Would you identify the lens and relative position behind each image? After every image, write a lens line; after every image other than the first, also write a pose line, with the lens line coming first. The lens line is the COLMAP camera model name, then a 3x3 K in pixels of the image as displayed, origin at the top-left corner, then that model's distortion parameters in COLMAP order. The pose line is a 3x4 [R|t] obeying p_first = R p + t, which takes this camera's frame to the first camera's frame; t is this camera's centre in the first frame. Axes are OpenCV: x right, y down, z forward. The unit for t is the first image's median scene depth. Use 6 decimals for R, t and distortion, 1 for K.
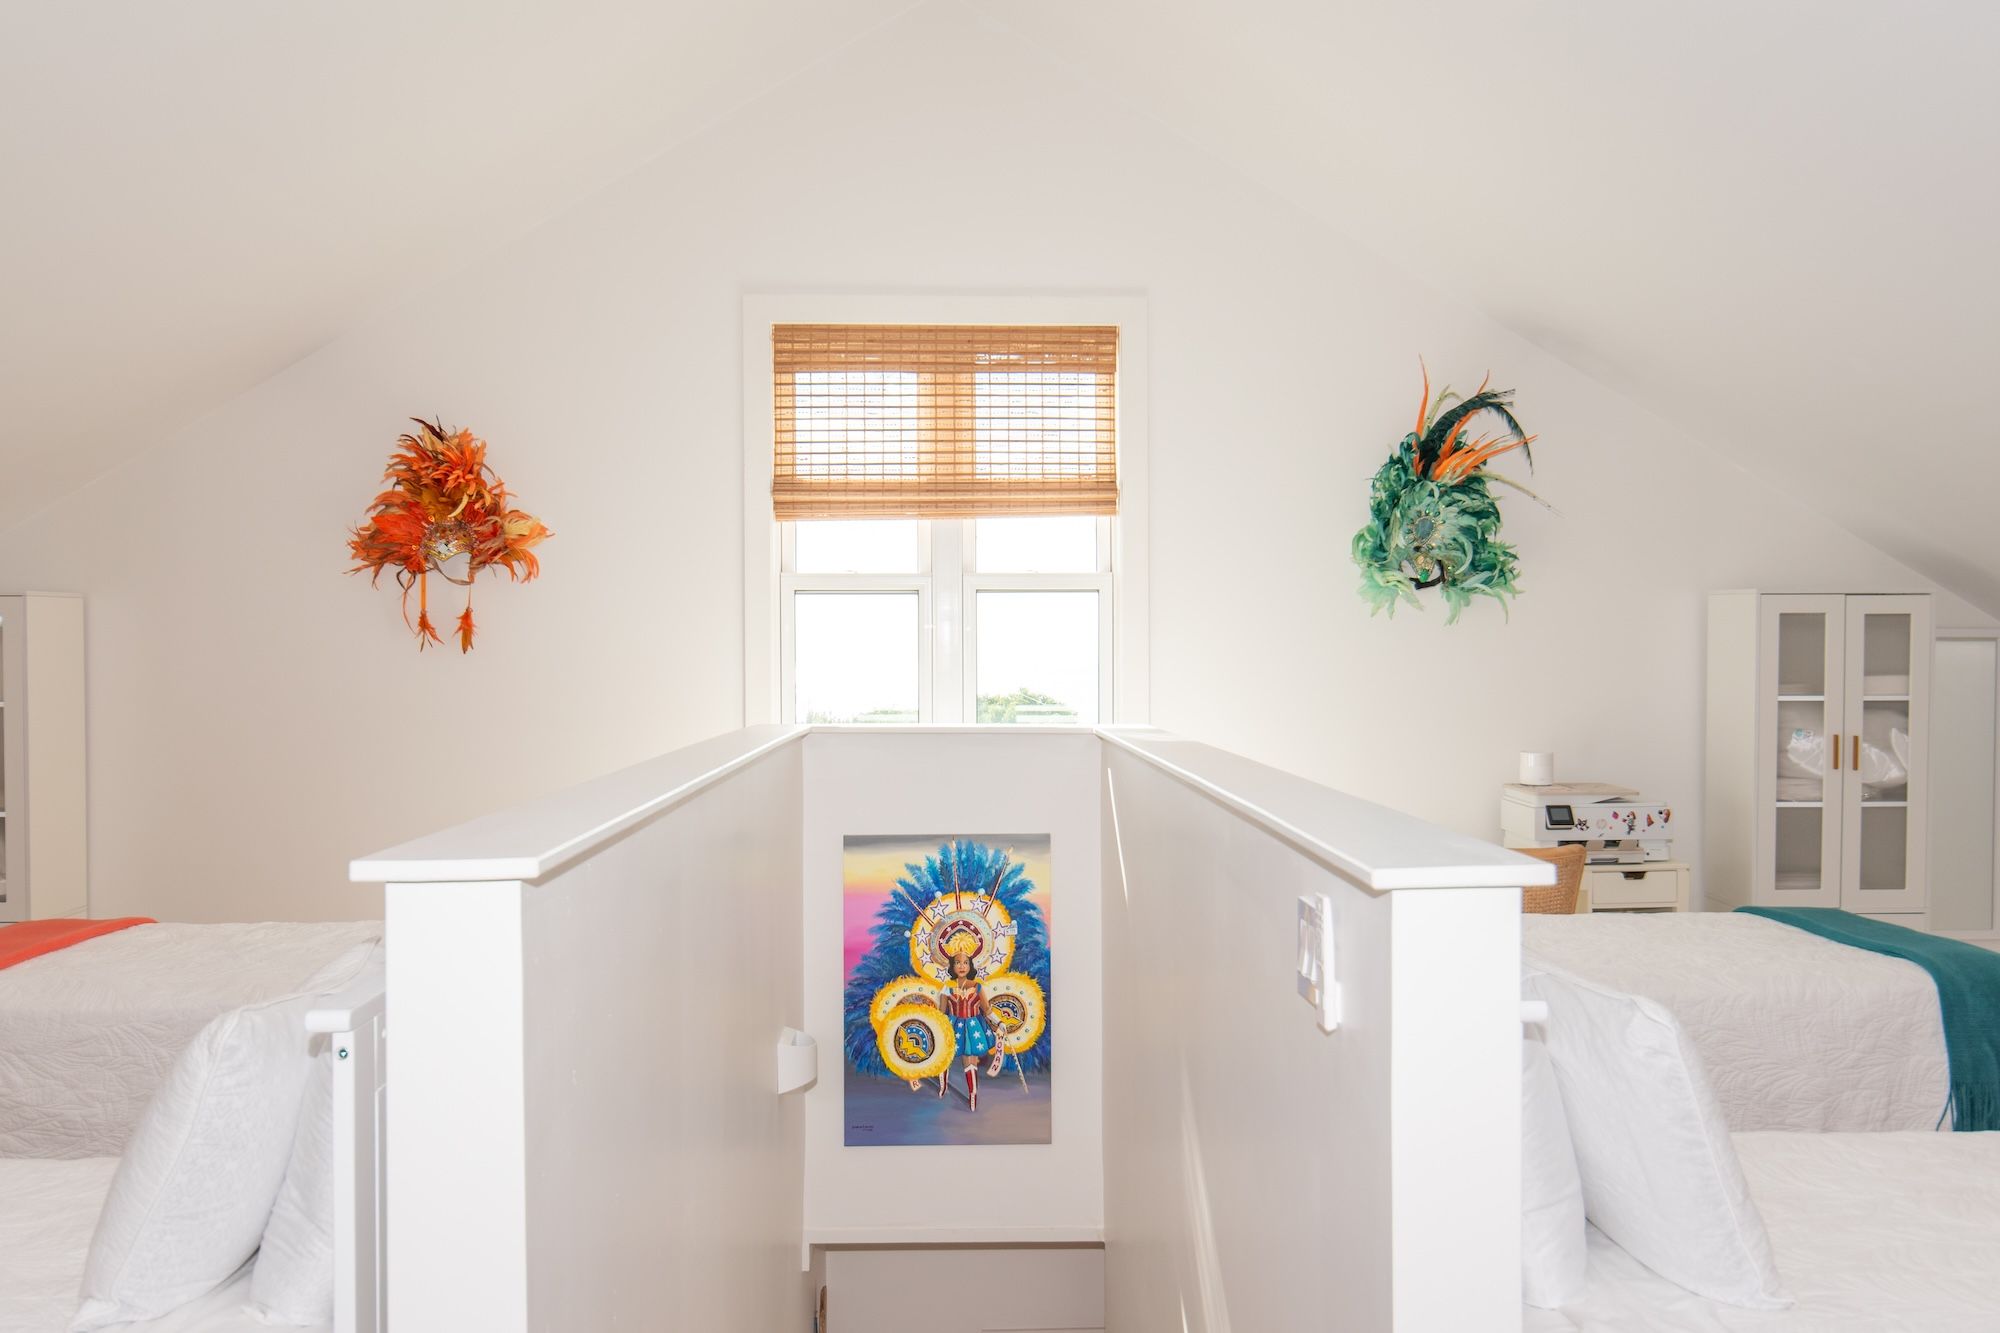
lens RADIAL K [[1515.2, 0, 1000.1], [0, 1515.2, 718.4], [0, 0, 1]] dist [-0.013453, 0.003634]
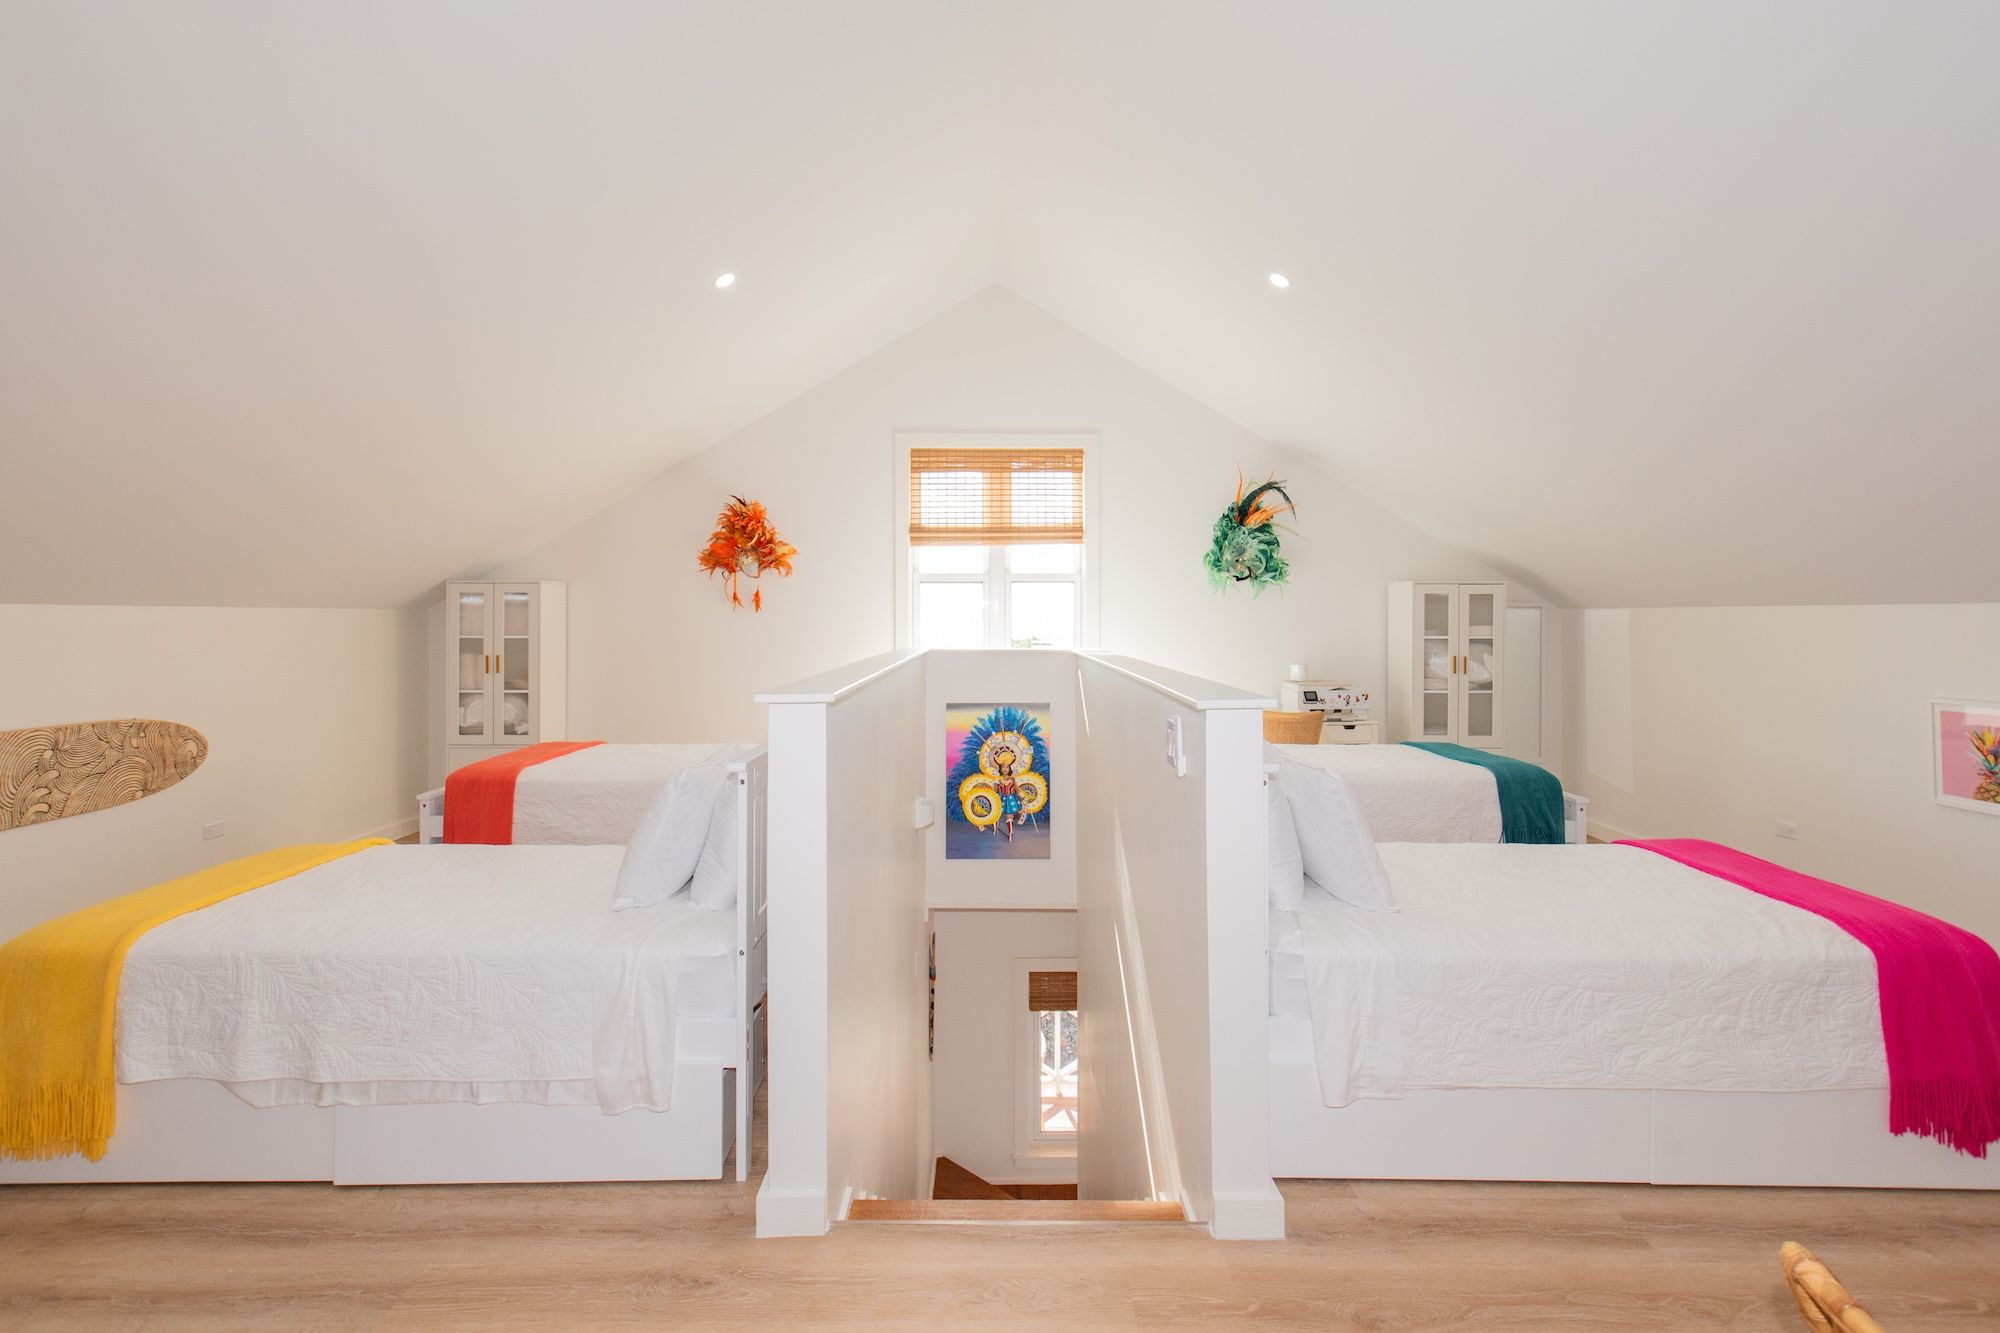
lens RADIAL K [[880.3, 0, 980.1], [0, 880.3, 625.3], [0, 0, 1]] dist [-0.000600, -0.000063]
pose [[0.999277, 0.003495, -0.037859, -0.014158], [-0.004931, 0.999270, -0.037896, 0.017342], [0.037699, 0.038056, 0.998564, -0.156407]]
